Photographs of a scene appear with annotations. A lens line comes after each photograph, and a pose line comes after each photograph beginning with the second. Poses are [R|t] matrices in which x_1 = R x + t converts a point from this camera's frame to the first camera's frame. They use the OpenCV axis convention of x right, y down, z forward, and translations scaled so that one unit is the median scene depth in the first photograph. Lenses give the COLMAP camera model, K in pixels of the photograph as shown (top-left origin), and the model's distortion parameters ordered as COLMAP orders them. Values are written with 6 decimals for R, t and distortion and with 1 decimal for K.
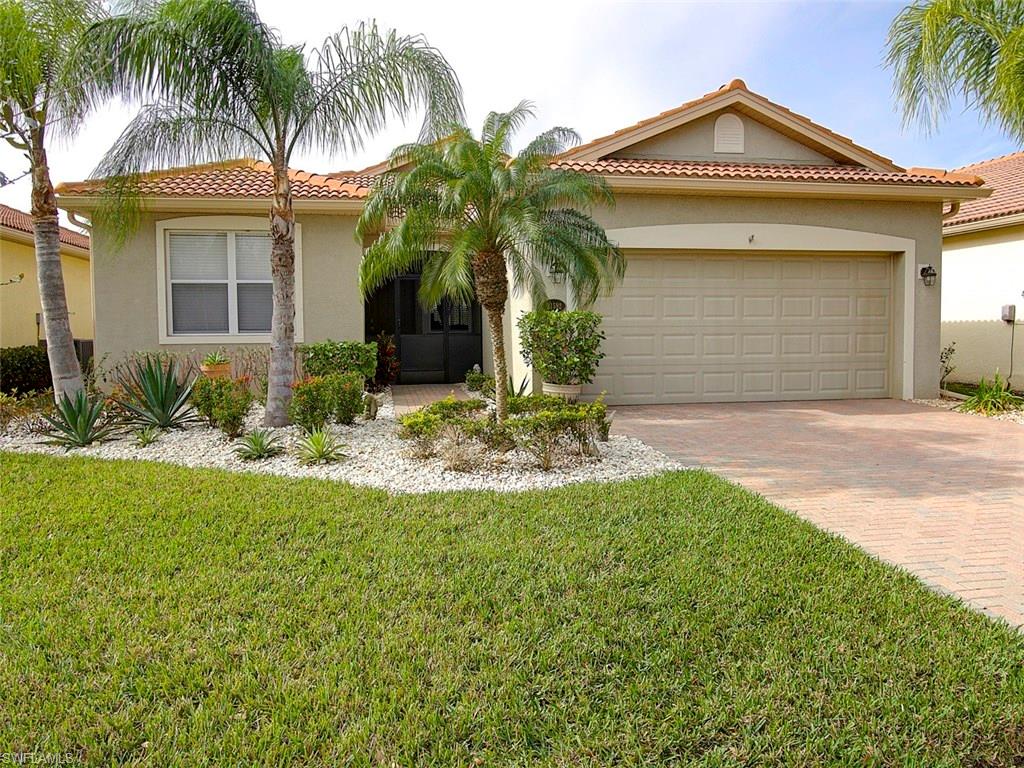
lens RADIAL K [[760.5, 0, 512.8], [0, 760.5, 387.6], [0, 0, 1]] dist [0.000076, -0.004201]
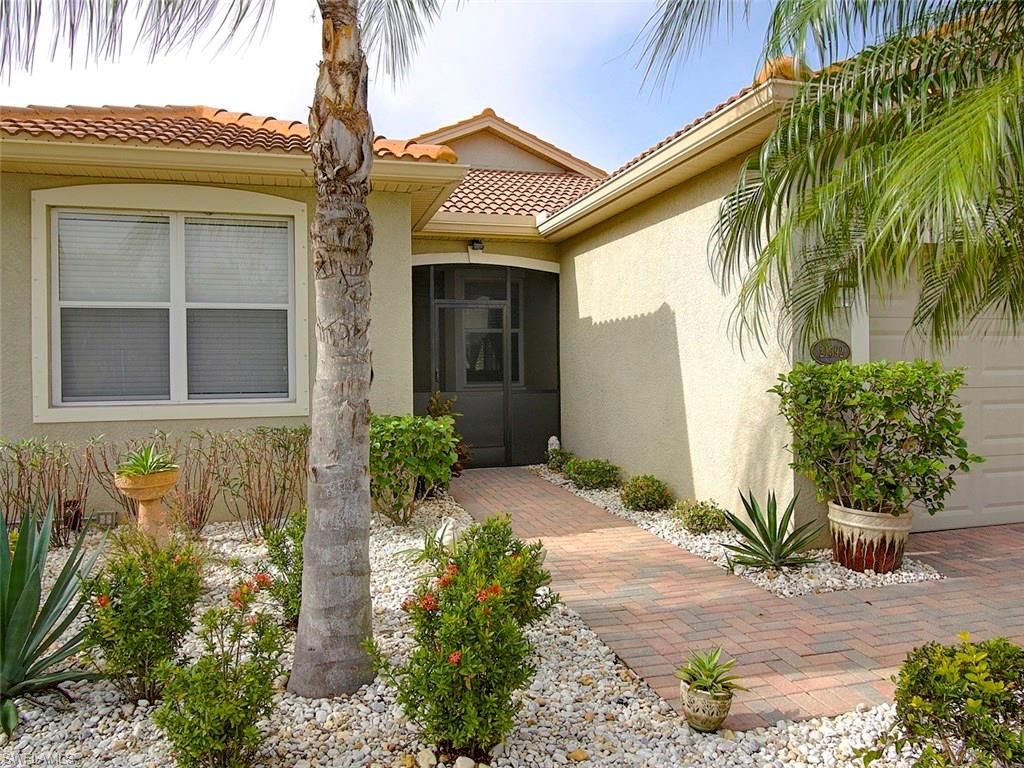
lens RADIAL K [[760.5, 0, 510.7], [0, 760.5, 384.9], [0, 0, 1]] dist [0.000076, -0.004201]
pose [[0.995846, -0.004877, 0.090923, -0.193956], [0.009722, 0.998552, -0.052914, -0.055058], [-0.090533, 0.053578, 0.994451, 0.470374]]
